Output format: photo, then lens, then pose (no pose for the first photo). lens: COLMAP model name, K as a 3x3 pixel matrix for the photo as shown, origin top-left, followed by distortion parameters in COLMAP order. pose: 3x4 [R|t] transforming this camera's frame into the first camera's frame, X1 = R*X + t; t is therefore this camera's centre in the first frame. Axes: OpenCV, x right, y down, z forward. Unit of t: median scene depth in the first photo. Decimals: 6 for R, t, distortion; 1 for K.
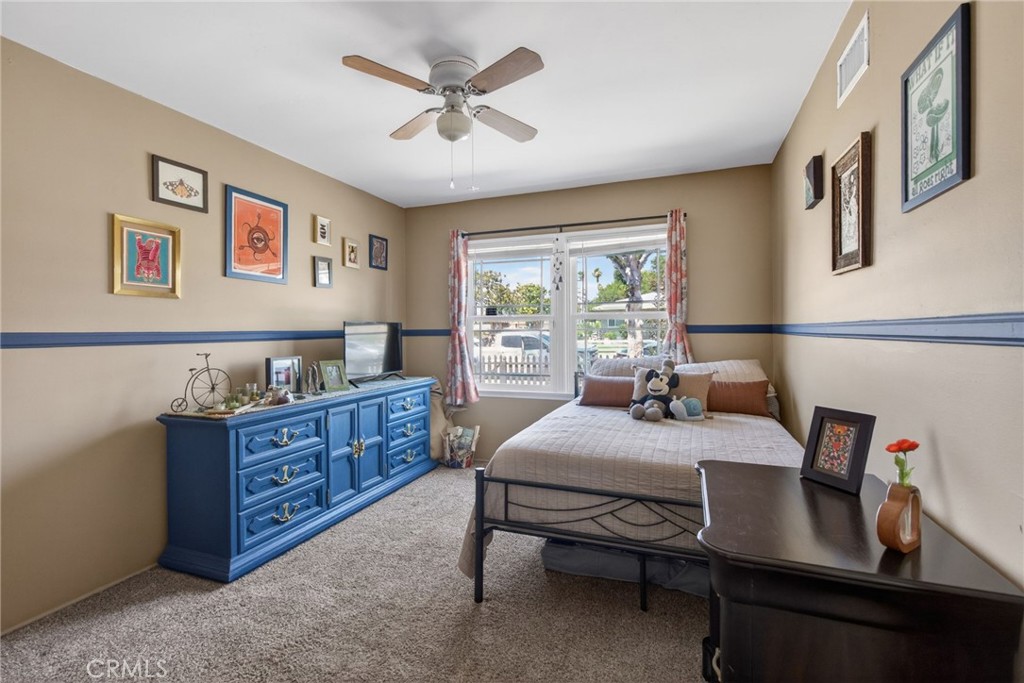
lens RADIAL K [[464.6, 0, 509.2], [0, 464.6, 334.3], [0, 0, 1]] dist [0.000249, 0.000062]
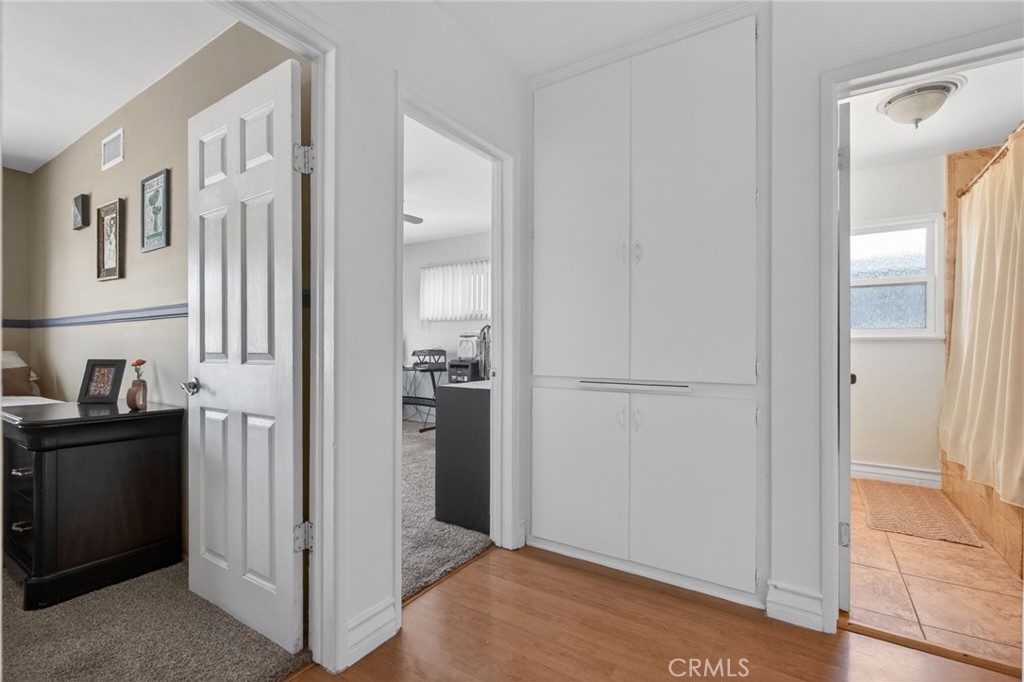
lens RADIAL K [[464.6, 0, 509.4], [0, 464.6, 341.0], [0, 0, 1]] dist [0.000249, 0.000062]
pose [[0.211684, 0.016550, 0.977198, -0.559816], [0.007488, 0.999800, -0.018555, 0.119645], [-0.977309, 0.011245, 0.211518, -0.709143]]
